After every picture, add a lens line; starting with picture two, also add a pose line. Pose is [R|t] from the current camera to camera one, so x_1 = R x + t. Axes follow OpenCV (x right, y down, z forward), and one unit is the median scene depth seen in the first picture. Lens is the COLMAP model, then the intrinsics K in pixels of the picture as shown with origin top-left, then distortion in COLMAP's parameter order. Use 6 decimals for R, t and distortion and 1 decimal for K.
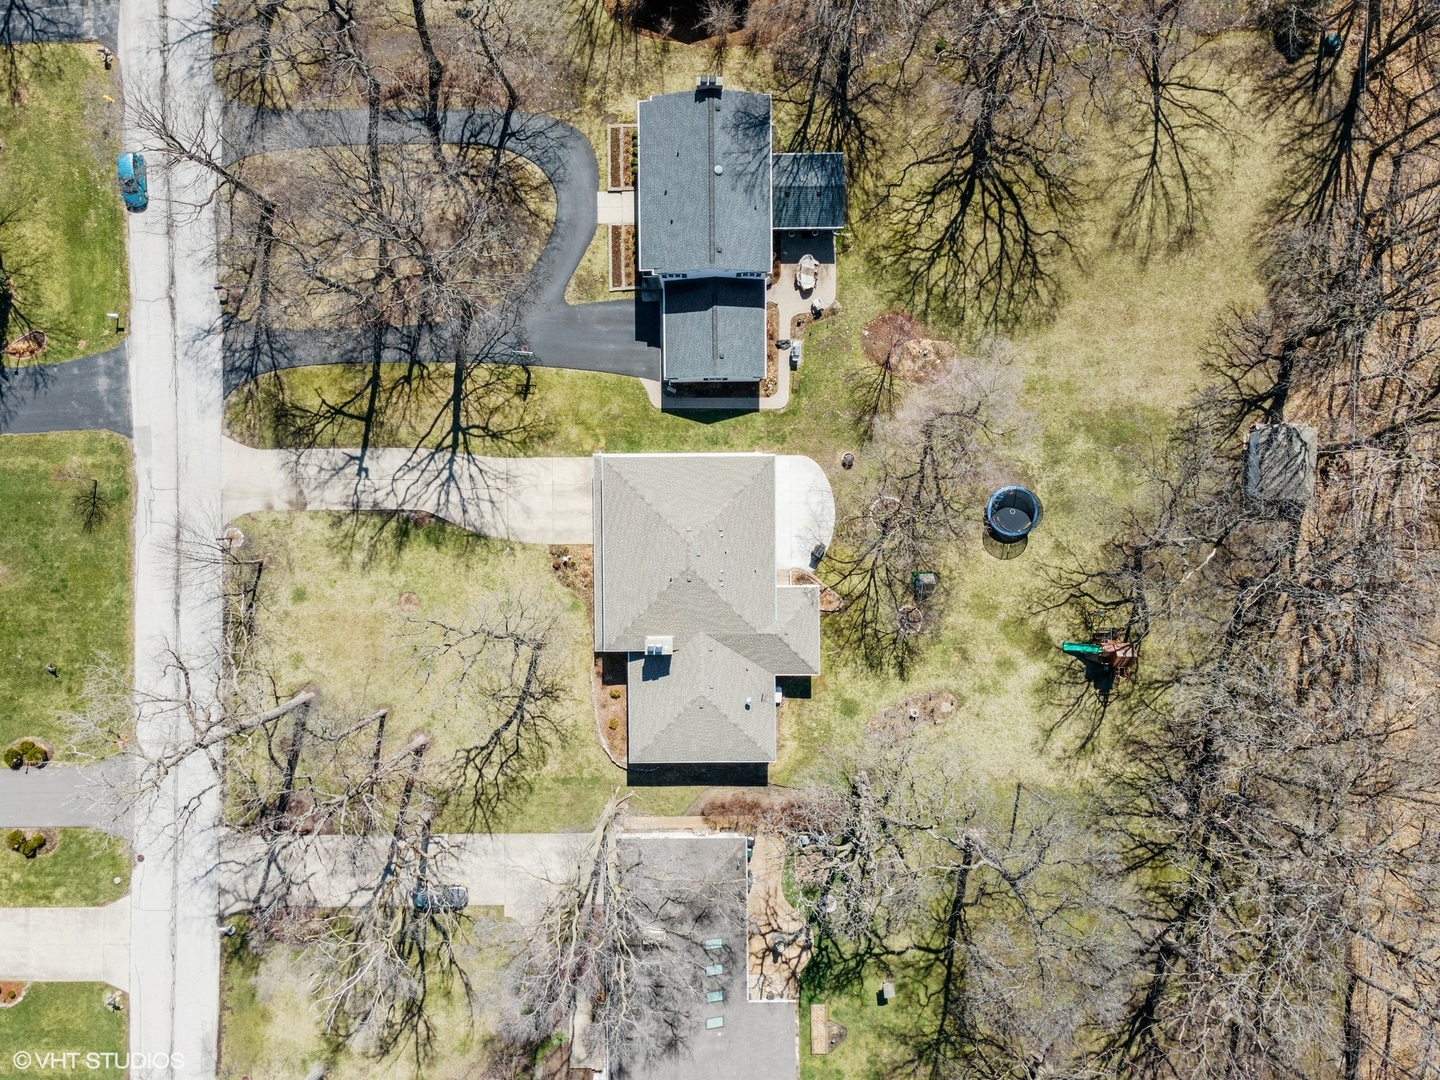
lens RADIAL K [[1034.1, 0, 706.1], [0, 1034.1, 545.4], [0, 0, 1]] dist [0.043849, 0.002784]
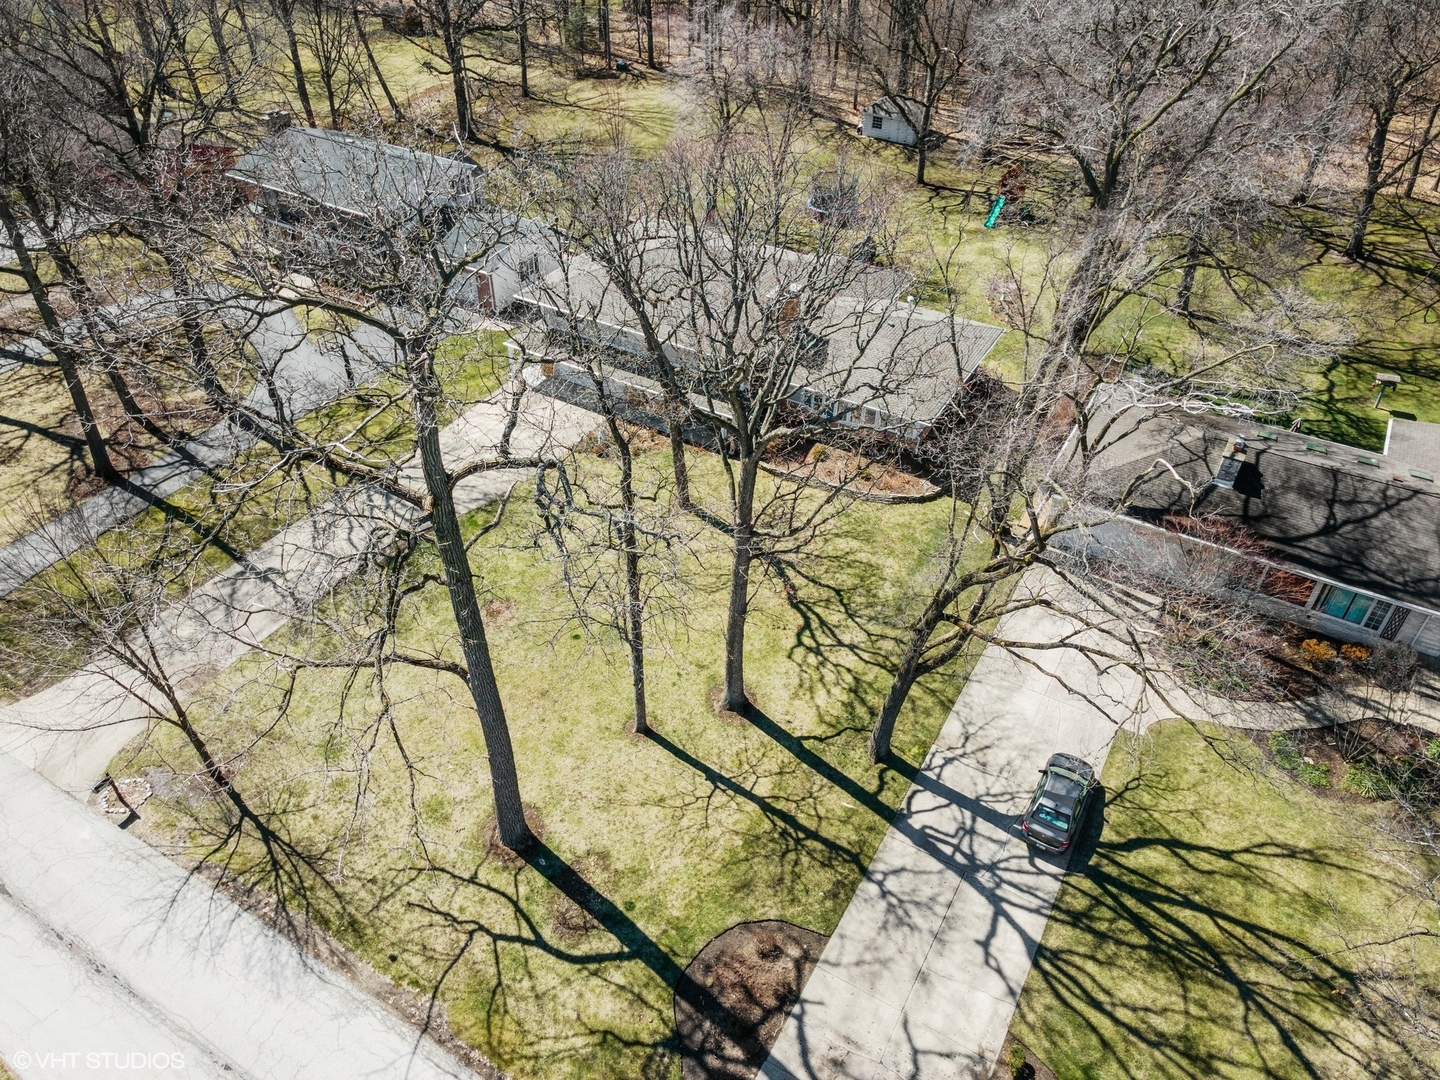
lens RADIAL K [[1034.1, 0, 706.1], [0, 1034.1, 545.4], [0, 0, 1]] dist [0.043849, 0.002784]
pose [[0.513218, -0.545648, 0.662477, -0.572296], [0.858142, 0.313563, -0.406534, 0.355313], [0.014096, 0.777140, 0.629170, 0.638150]]
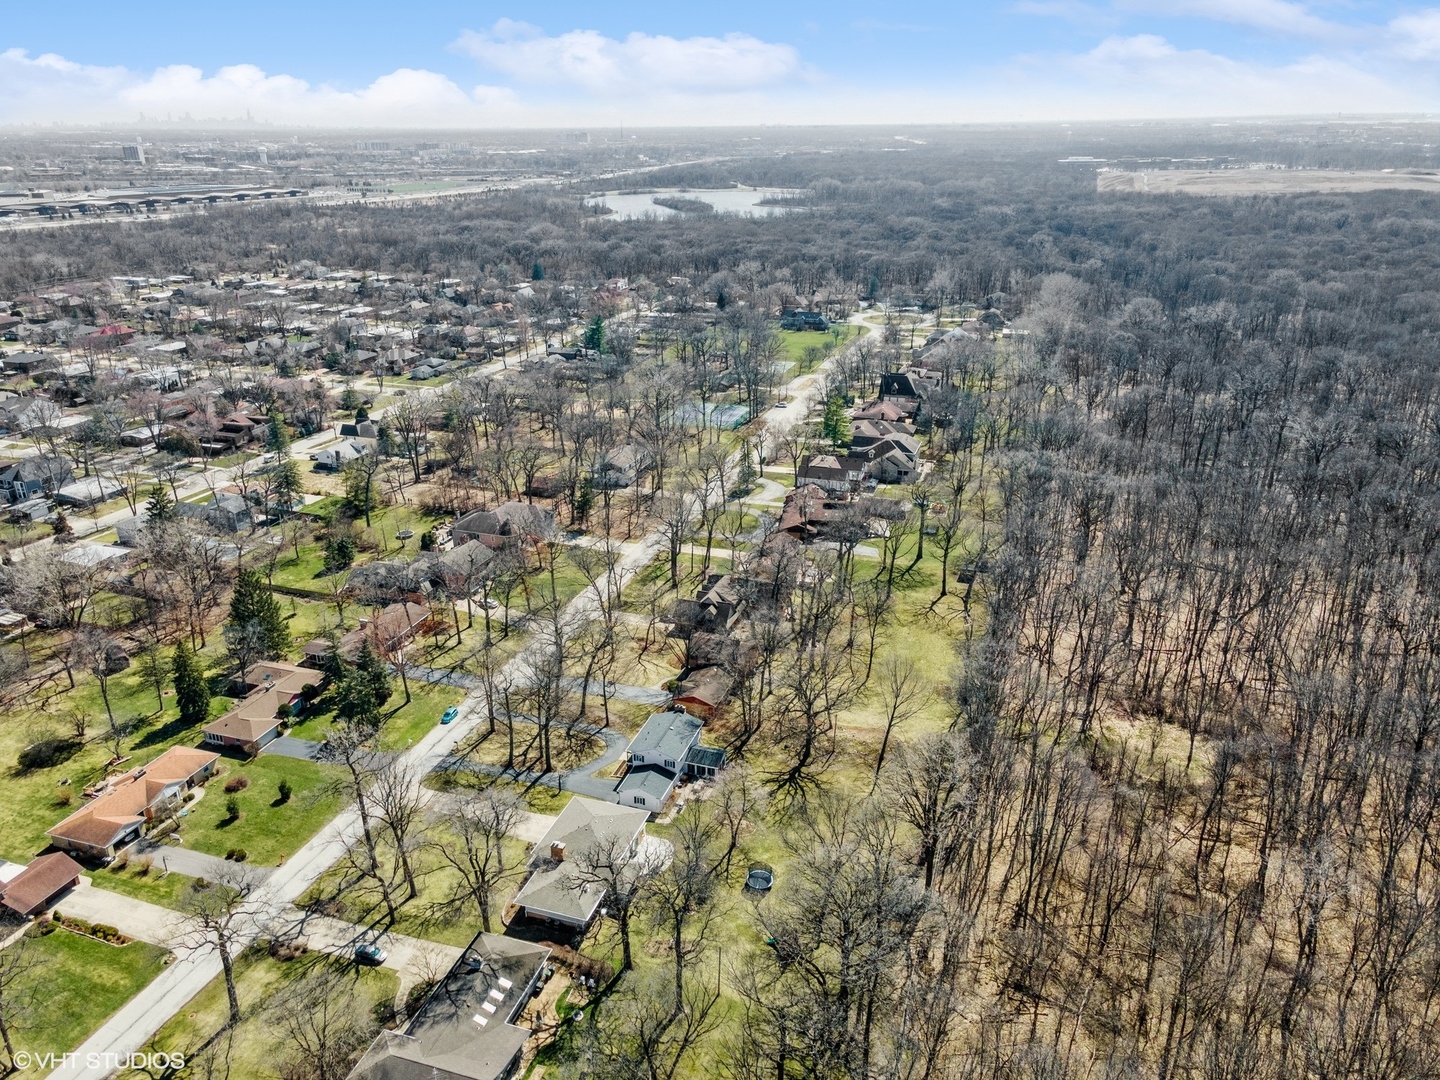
lens RADIAL K [[1033.7, 0, 720.0], [0, 1033.7, 540.0], [0, 0, 1]] dist [0.015995, 0.005337]
pose [[0.948089, 0.122198, -0.293590, 0.690754], [-0.317795, 0.330481, -0.888701, 1.429246], [-0.011572, 0.935869, 0.352159, -0.224505]]
